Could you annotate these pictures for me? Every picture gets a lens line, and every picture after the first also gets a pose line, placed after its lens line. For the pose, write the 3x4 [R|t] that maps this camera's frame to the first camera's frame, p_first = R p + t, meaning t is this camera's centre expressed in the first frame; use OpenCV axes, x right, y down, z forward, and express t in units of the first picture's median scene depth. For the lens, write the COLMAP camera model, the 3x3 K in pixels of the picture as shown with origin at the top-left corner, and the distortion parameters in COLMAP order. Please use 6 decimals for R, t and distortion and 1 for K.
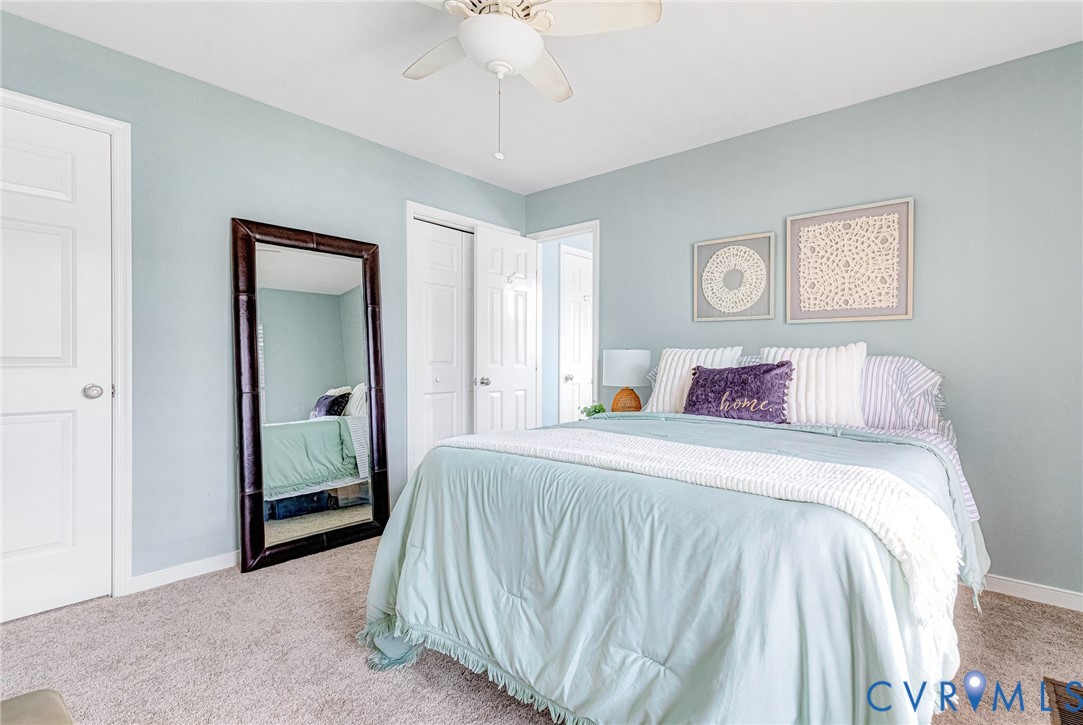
lens RADIAL K [[508.0, 0, 543.1], [0, 508.0, 364.8], [0, 0, 1]] dist [0.003352, 0.000229]
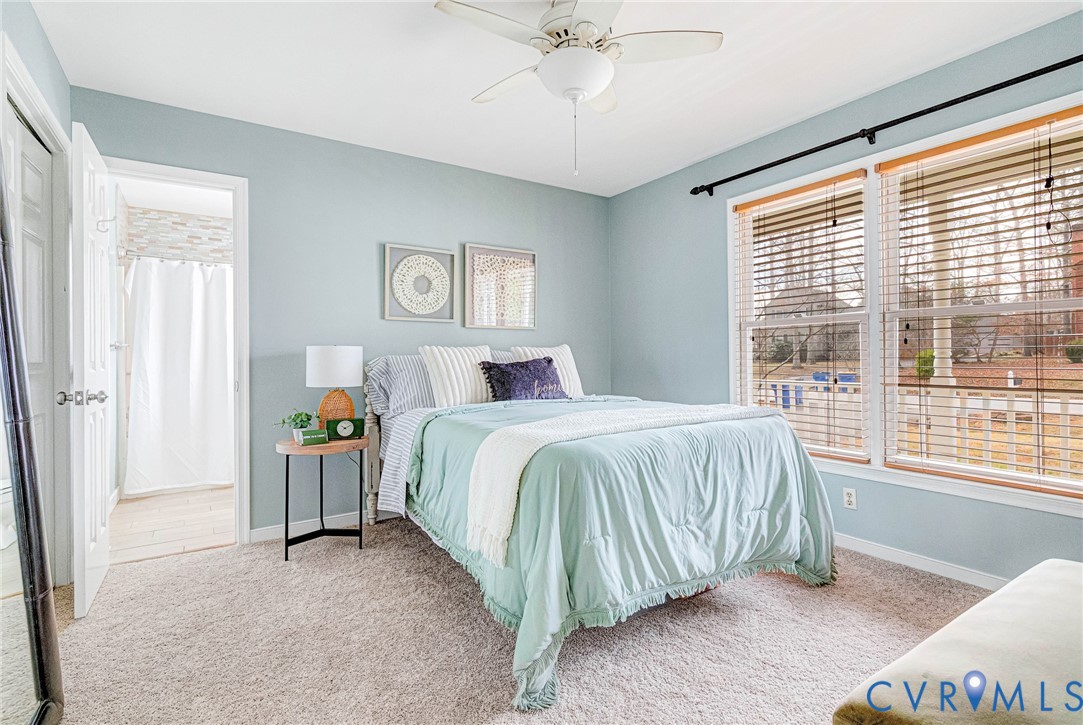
lens RADIAL K [[536.9, 0, 546.3], [0, 536.9, 352.3], [0, 0, 1]] dist [0.003959, 0.000722]
pose [[0.281587, 0.004892, 0.959523, -0.965225], [0.014879, 0.999845, -0.009464, -0.005550], [-0.959420, 0.016941, 0.281470, 0.575912]]
